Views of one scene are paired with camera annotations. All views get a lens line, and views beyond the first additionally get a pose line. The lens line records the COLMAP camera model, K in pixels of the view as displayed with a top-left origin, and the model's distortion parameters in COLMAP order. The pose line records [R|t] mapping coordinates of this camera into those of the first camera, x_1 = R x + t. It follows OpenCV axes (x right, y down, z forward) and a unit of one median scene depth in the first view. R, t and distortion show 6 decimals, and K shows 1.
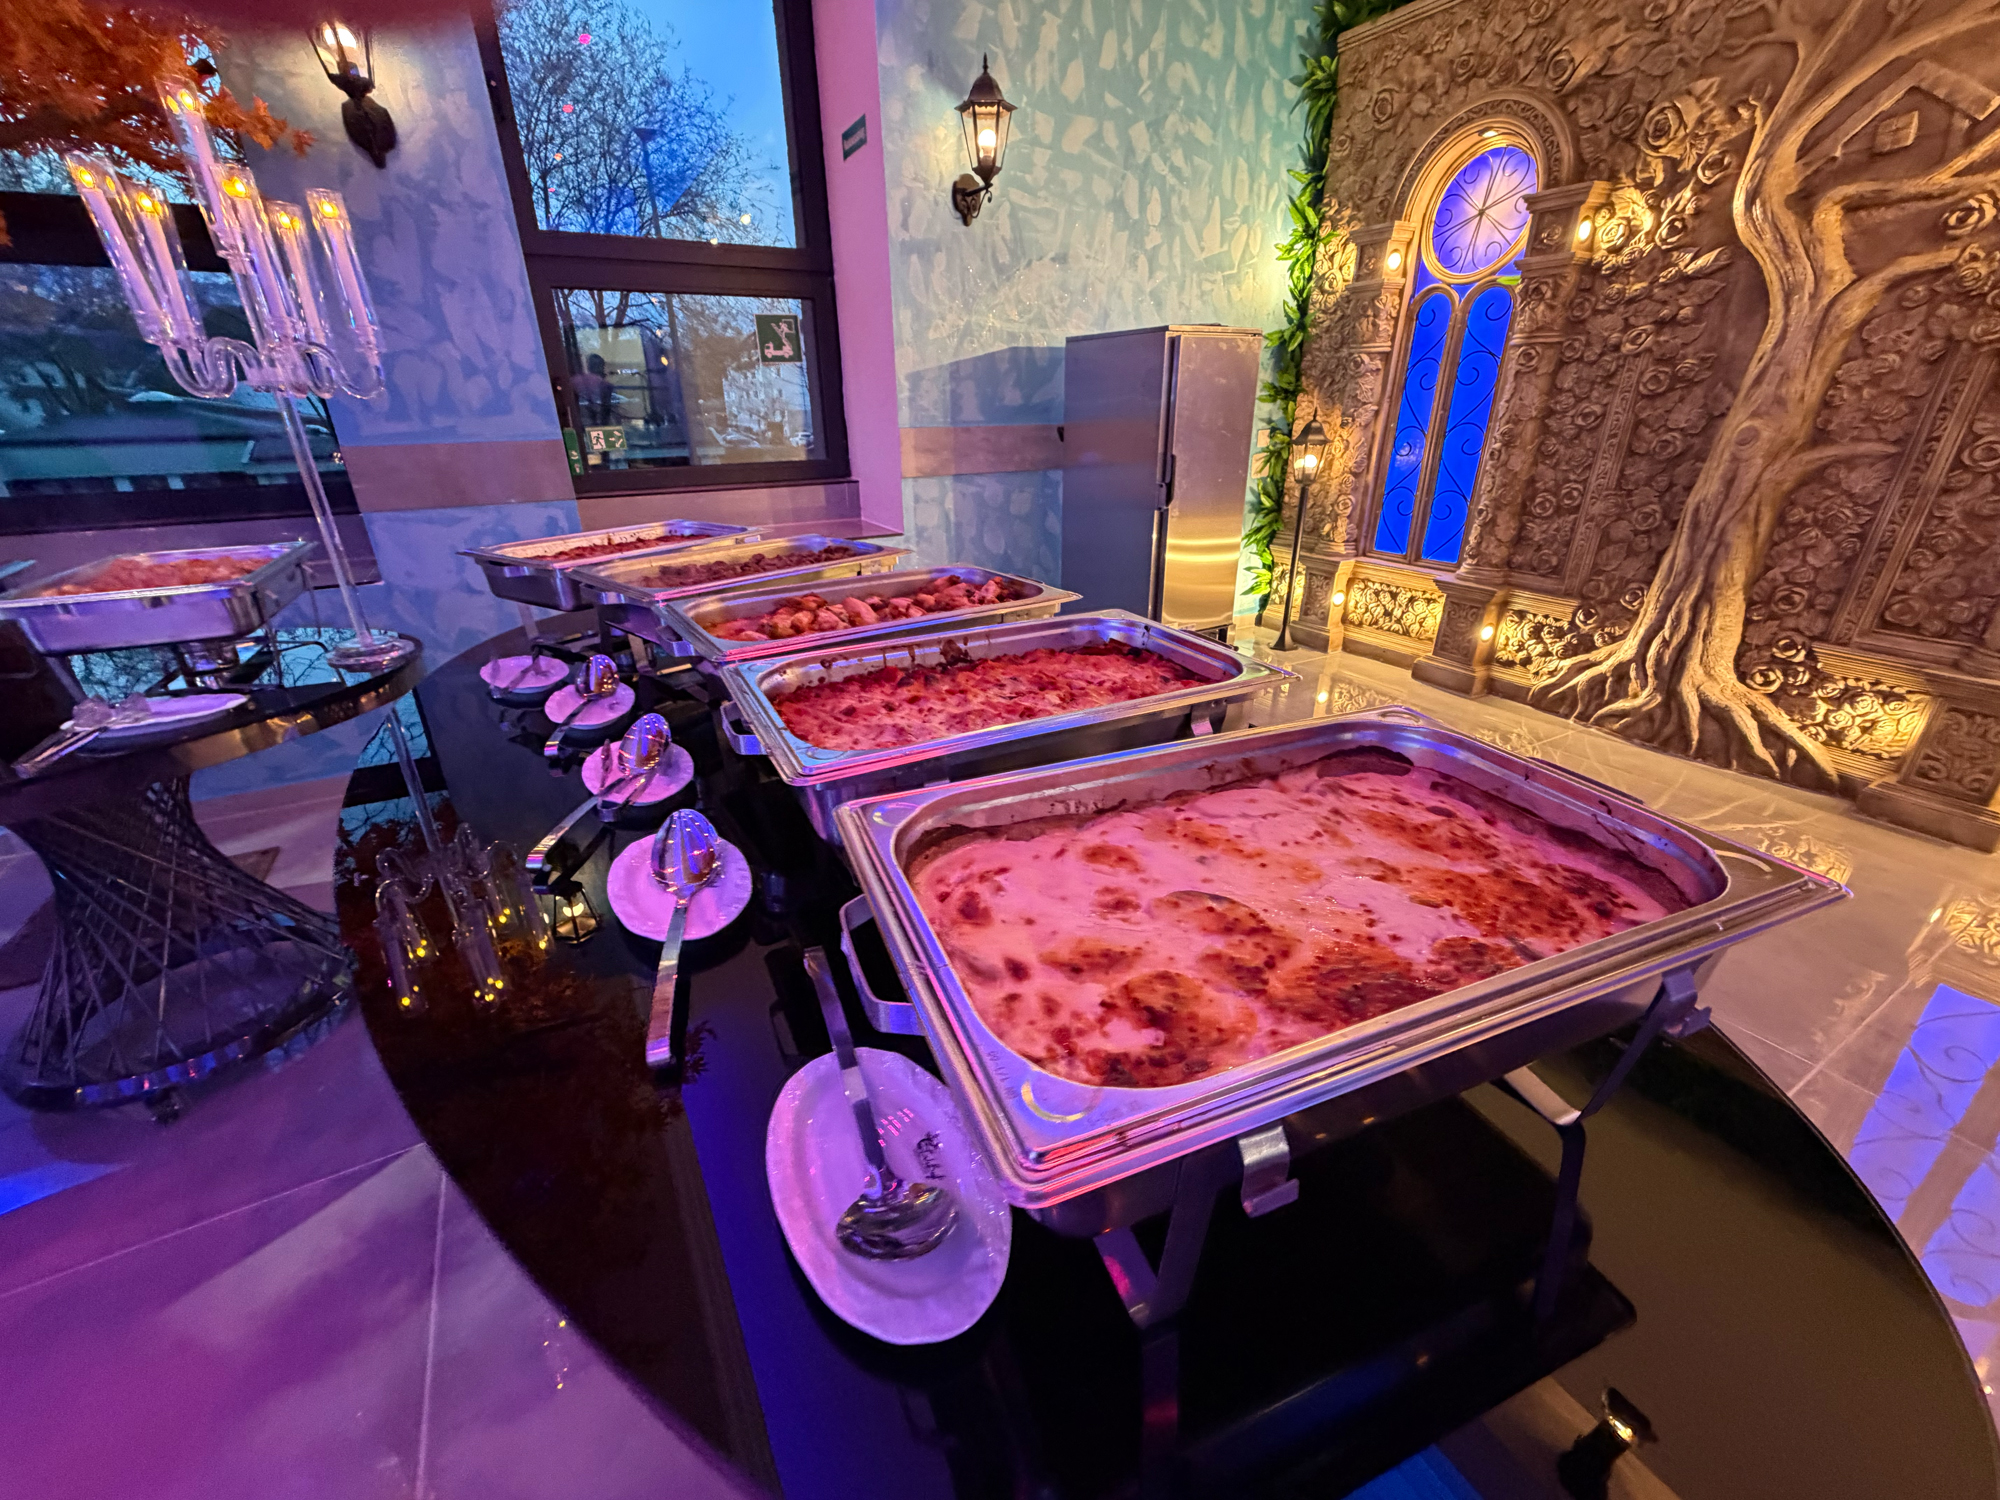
lens RADIAL K [[797.6, 0, 1000.0], [0, 797.6, 750.0], [0, 0, 1]] dist [-0.000945, 0.000783]
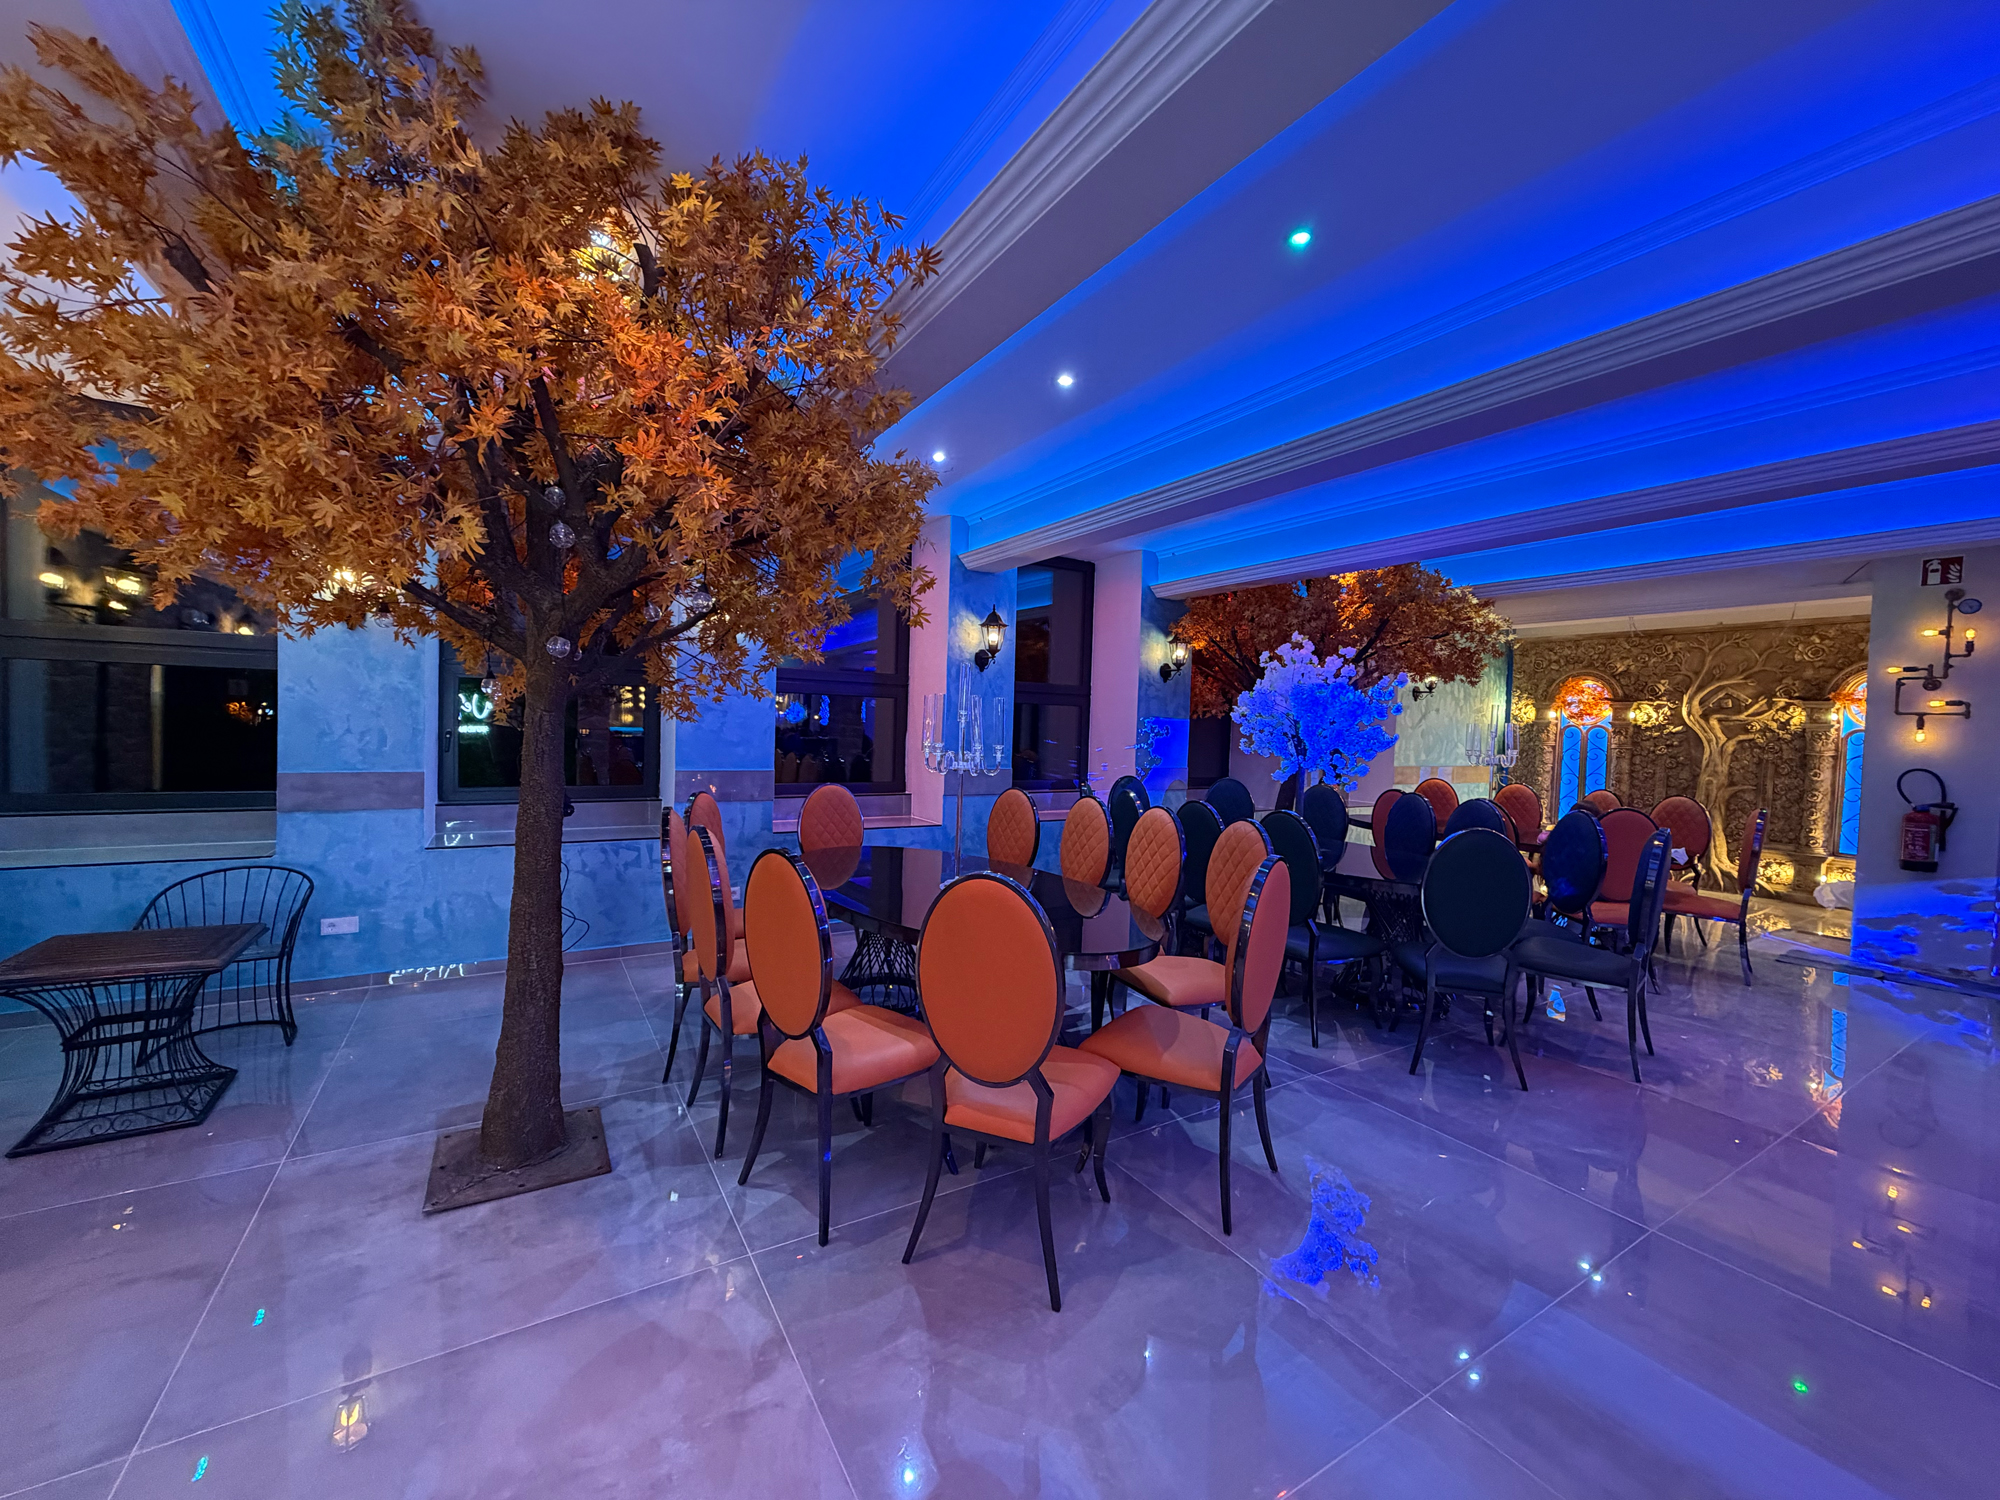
lens RADIAL K [[791.1, 0, 1000.0], [0, 791.1, 750.0], [0, 0, 1]] dist [-0.000561, -0.000511]
pose [[0.998754, 0.042333, 0.026409, -1.724104], [-0.029361, 0.926599, -0.374903, 0.655844], [-0.040342, 0.373661, 0.926688, -1.617102]]
